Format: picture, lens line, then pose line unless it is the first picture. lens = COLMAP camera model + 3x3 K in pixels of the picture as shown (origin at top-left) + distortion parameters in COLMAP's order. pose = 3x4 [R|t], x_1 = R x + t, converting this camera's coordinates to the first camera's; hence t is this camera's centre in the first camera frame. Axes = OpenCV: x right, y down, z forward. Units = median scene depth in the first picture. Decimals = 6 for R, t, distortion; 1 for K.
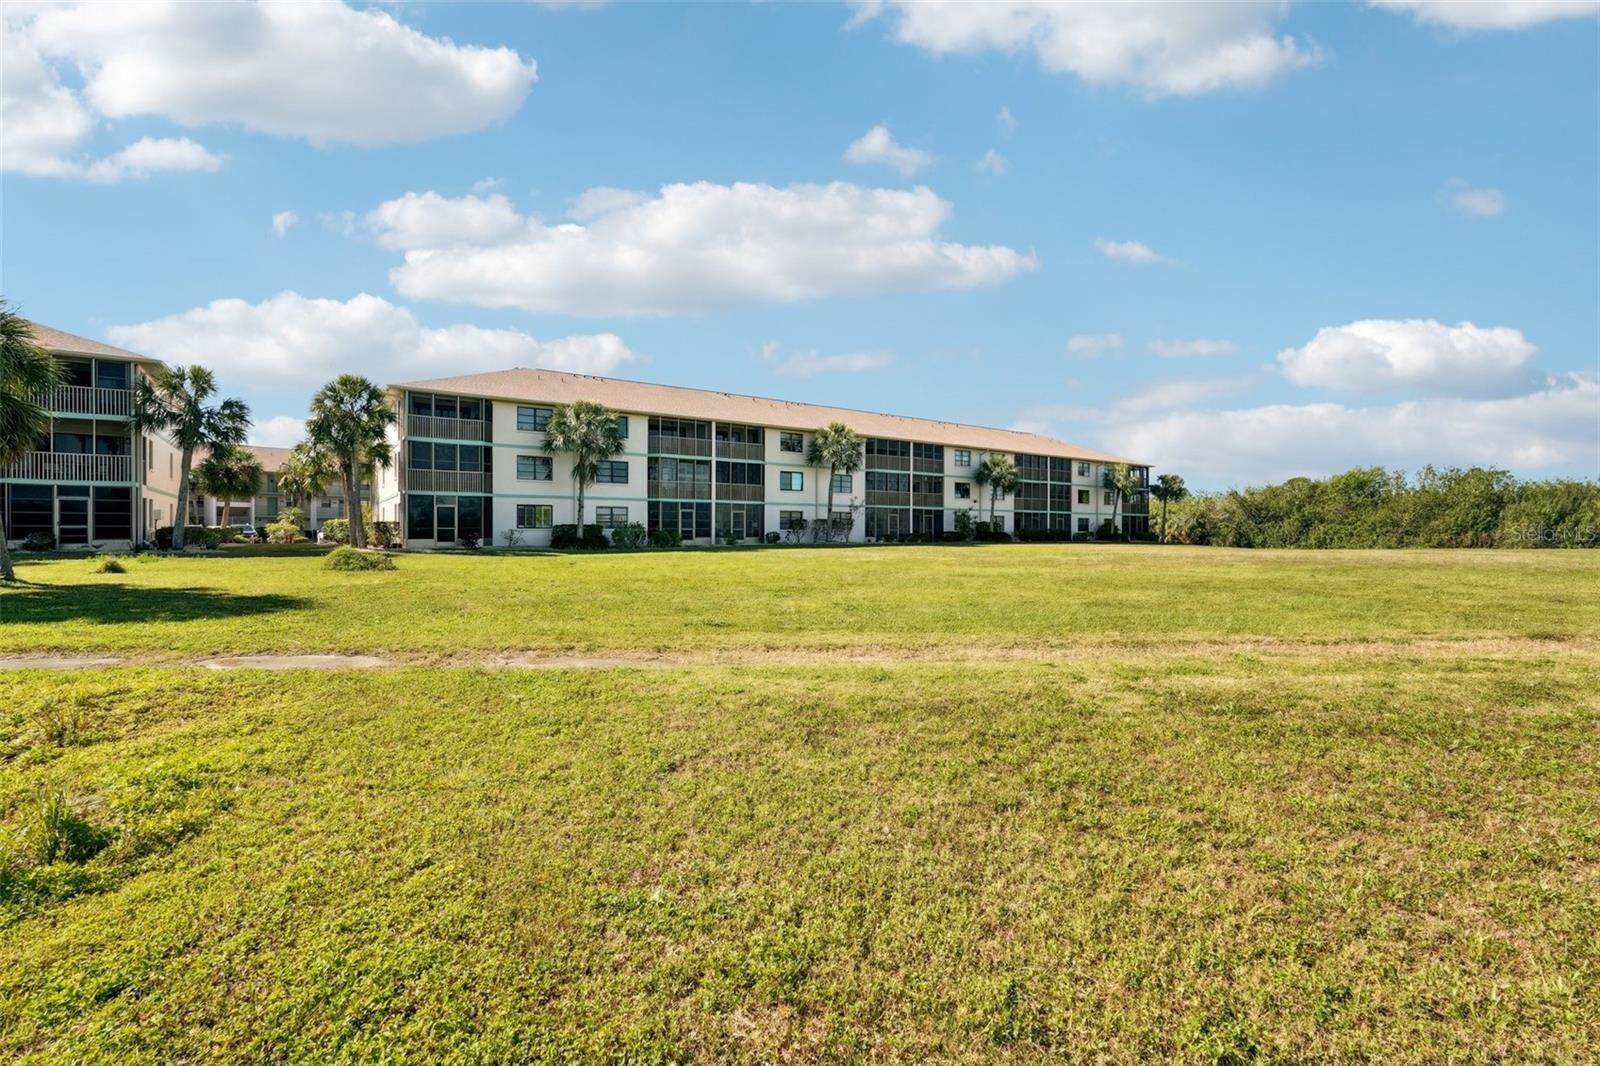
lens RADIAL K [[713.9, 0, 800.0], [0, 713.9, 533.0], [0, 0, 1]] dist [-0.011682, 0.007759]
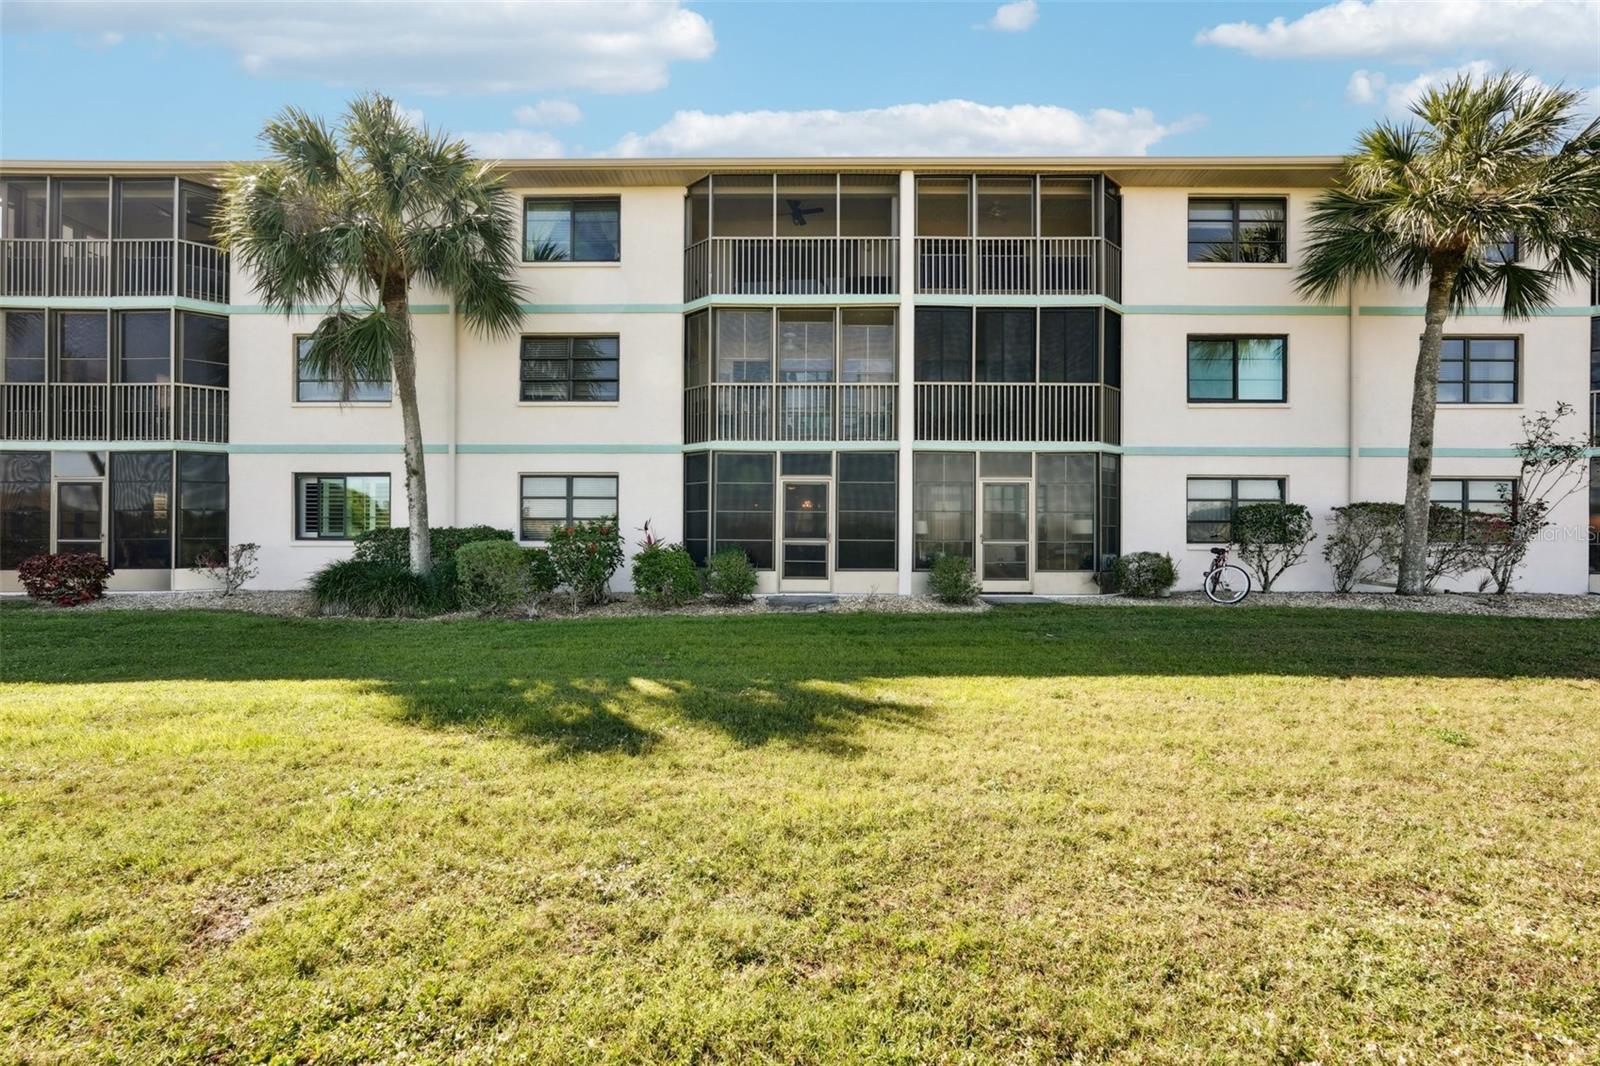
lens RADIAL K [[713.9, 0, 800.0], [0, 713.9, 533.0], [0, 0, 1]] dist [-0.011682, 0.007759]
pose [[0.810267, -0.002566, -0.586055, 0.012373], [-0.003105, 0.999958, -0.008671, -0.006160], [0.586052, 0.008845, 0.810225, 0.698665]]
